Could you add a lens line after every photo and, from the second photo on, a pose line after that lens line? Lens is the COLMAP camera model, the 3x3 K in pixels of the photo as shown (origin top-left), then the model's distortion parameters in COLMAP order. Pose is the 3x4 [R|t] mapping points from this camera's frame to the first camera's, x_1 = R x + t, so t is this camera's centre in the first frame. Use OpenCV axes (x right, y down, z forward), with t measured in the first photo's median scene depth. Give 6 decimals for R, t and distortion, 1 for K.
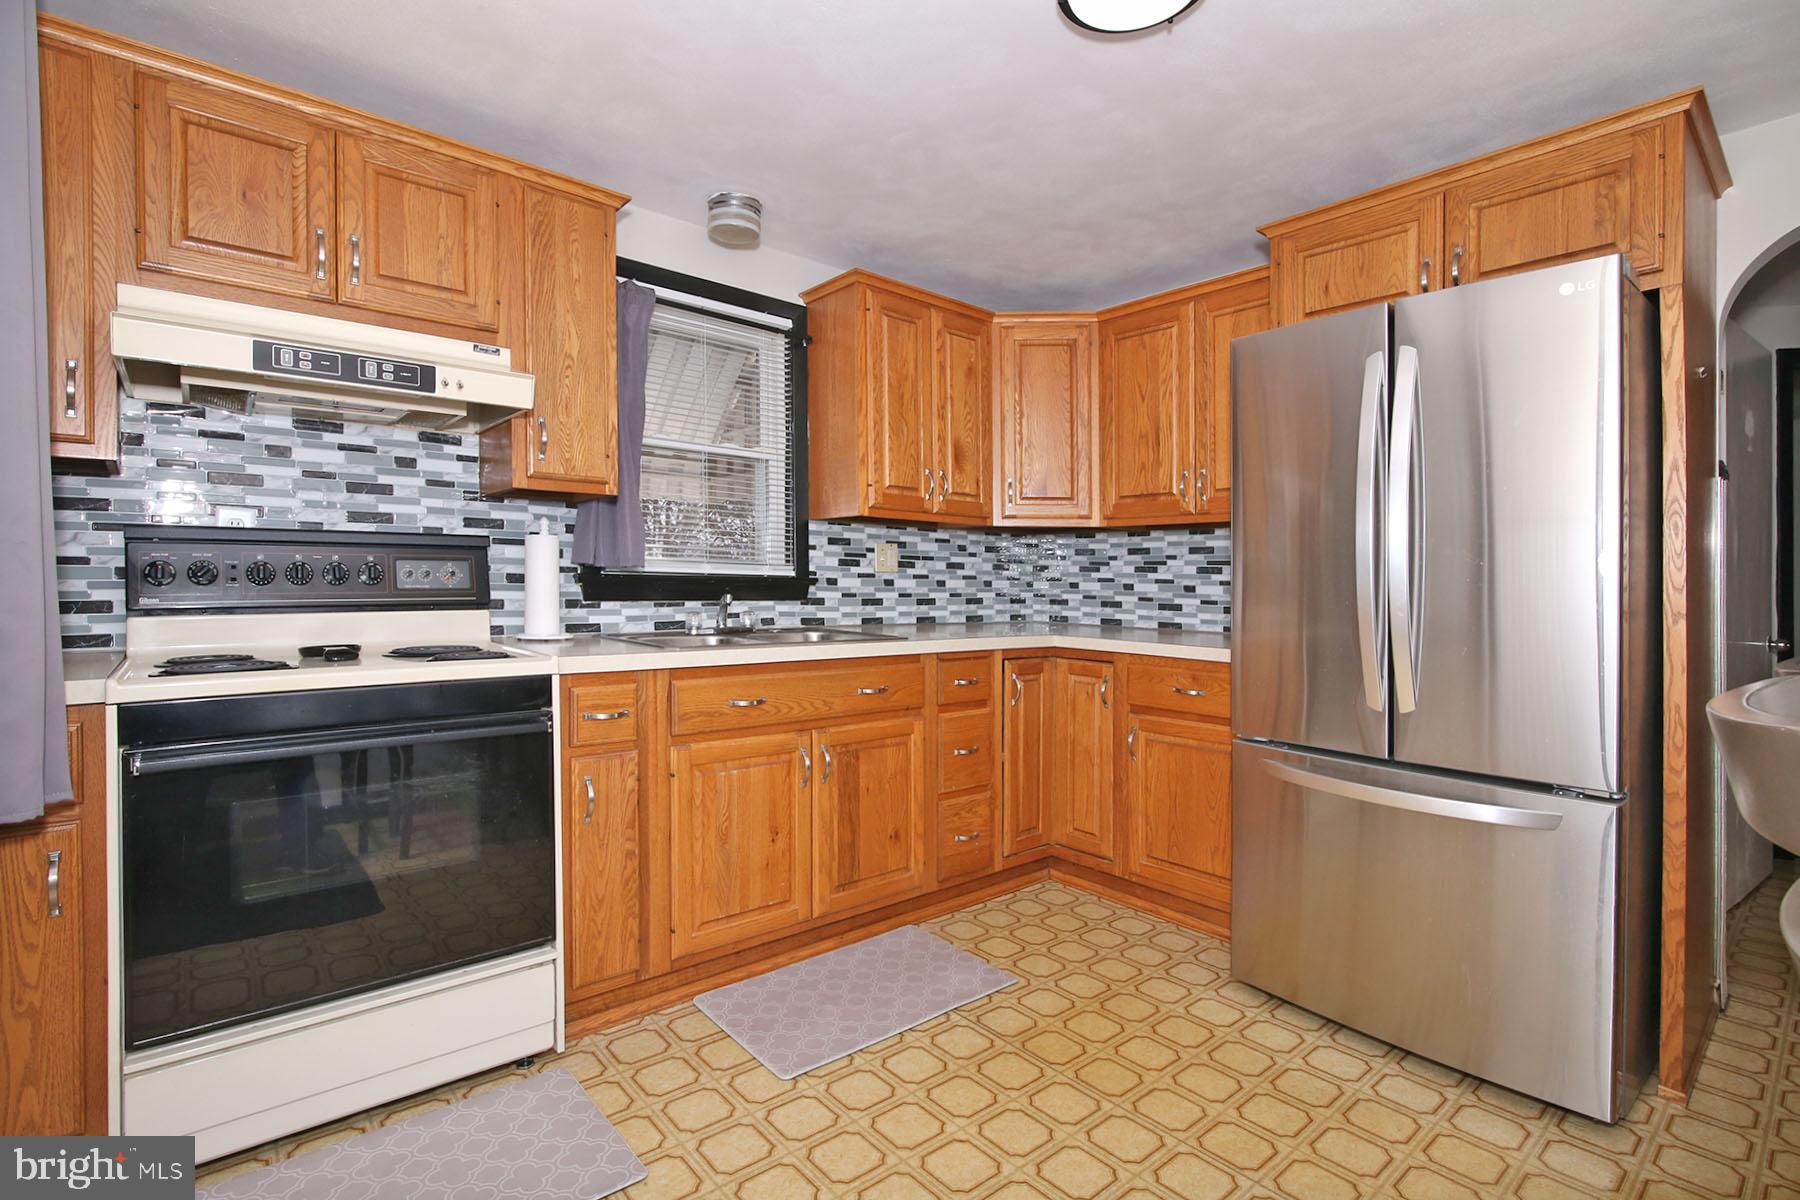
lens RADIAL K [[876.5, 0, 903.5], [0, 876.5, 579.3], [0, 0, 1]] dist [-0.025890, -0.000012]
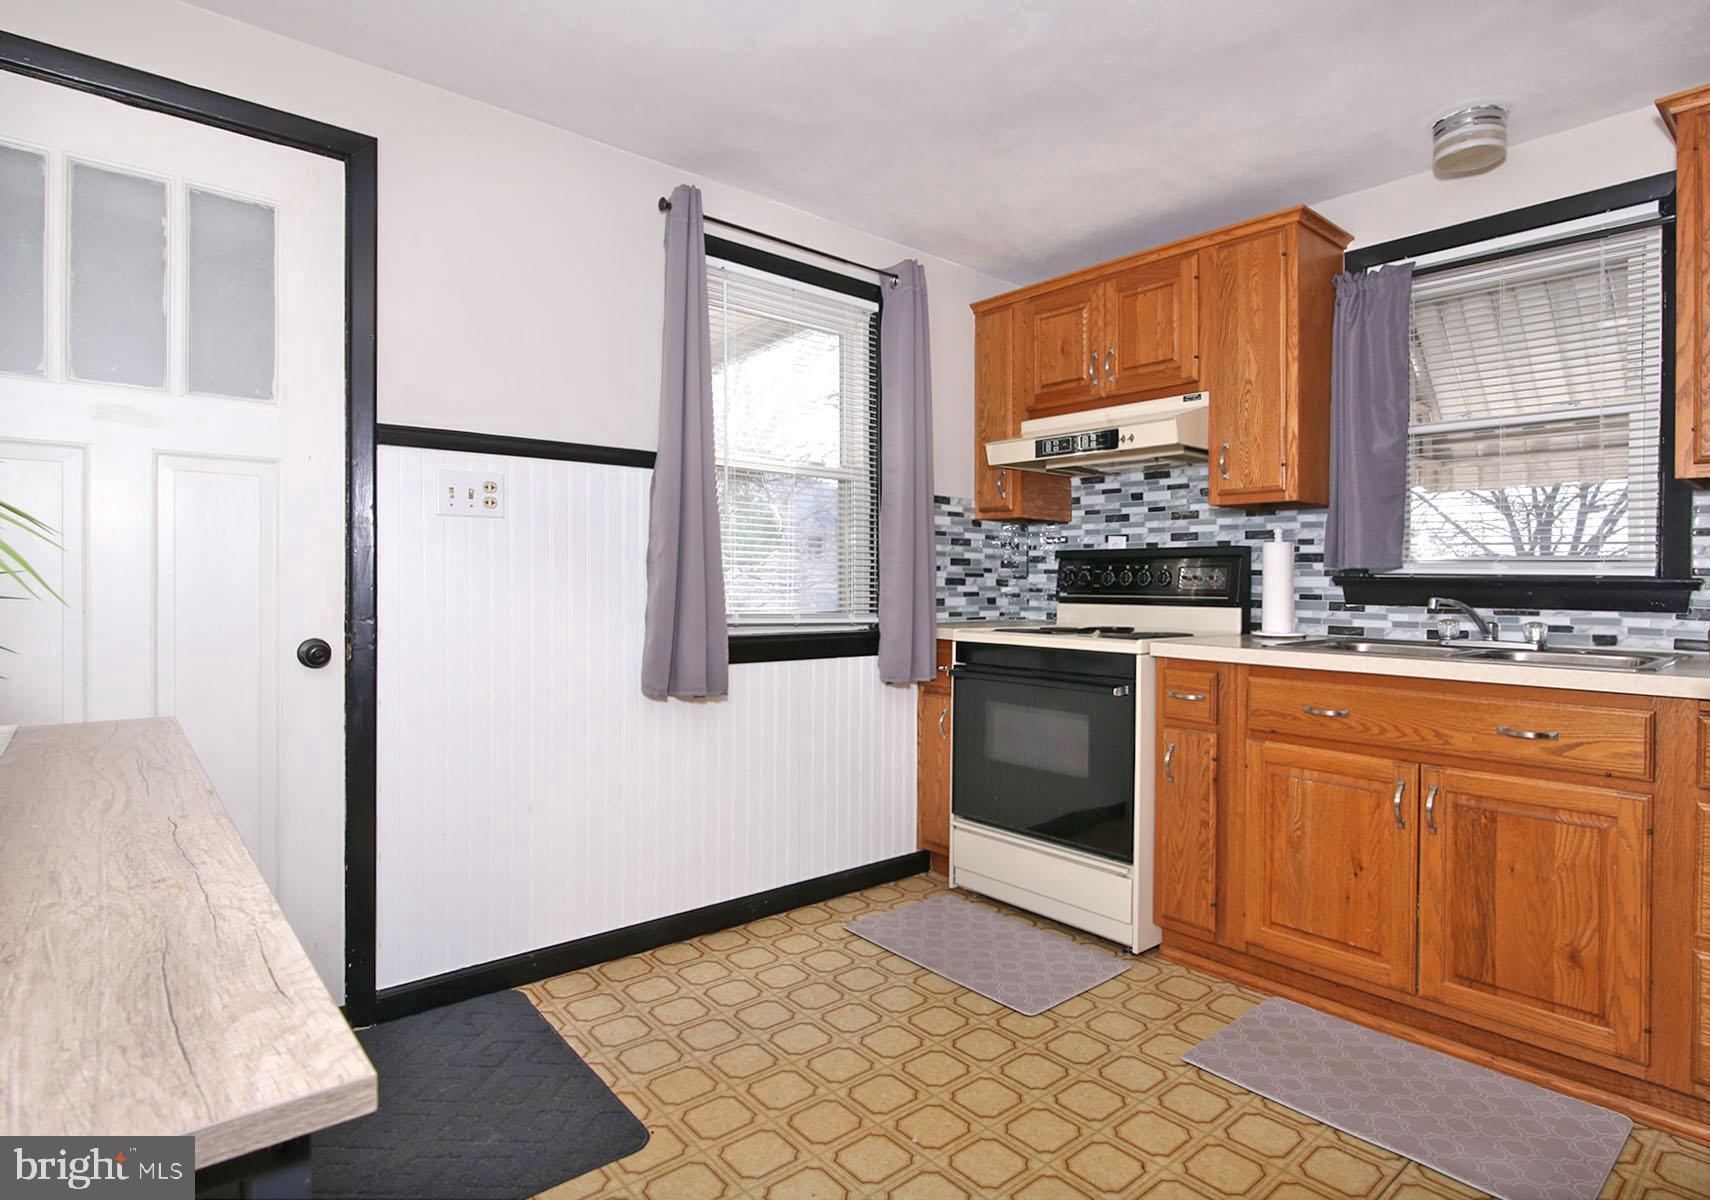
lens RADIAL K [[879.0, 0, 855.0], [0, 879.0, 600.0], [0, 0, 1]] dist [0.002468, -0.020874]
pose [[-0.013047, 0.009784, -0.999867, 0.778316], [-0.007795, 0.999921, 0.009887, 0.017544], [0.999884, 0.007923, -0.012970, 0.529220]]
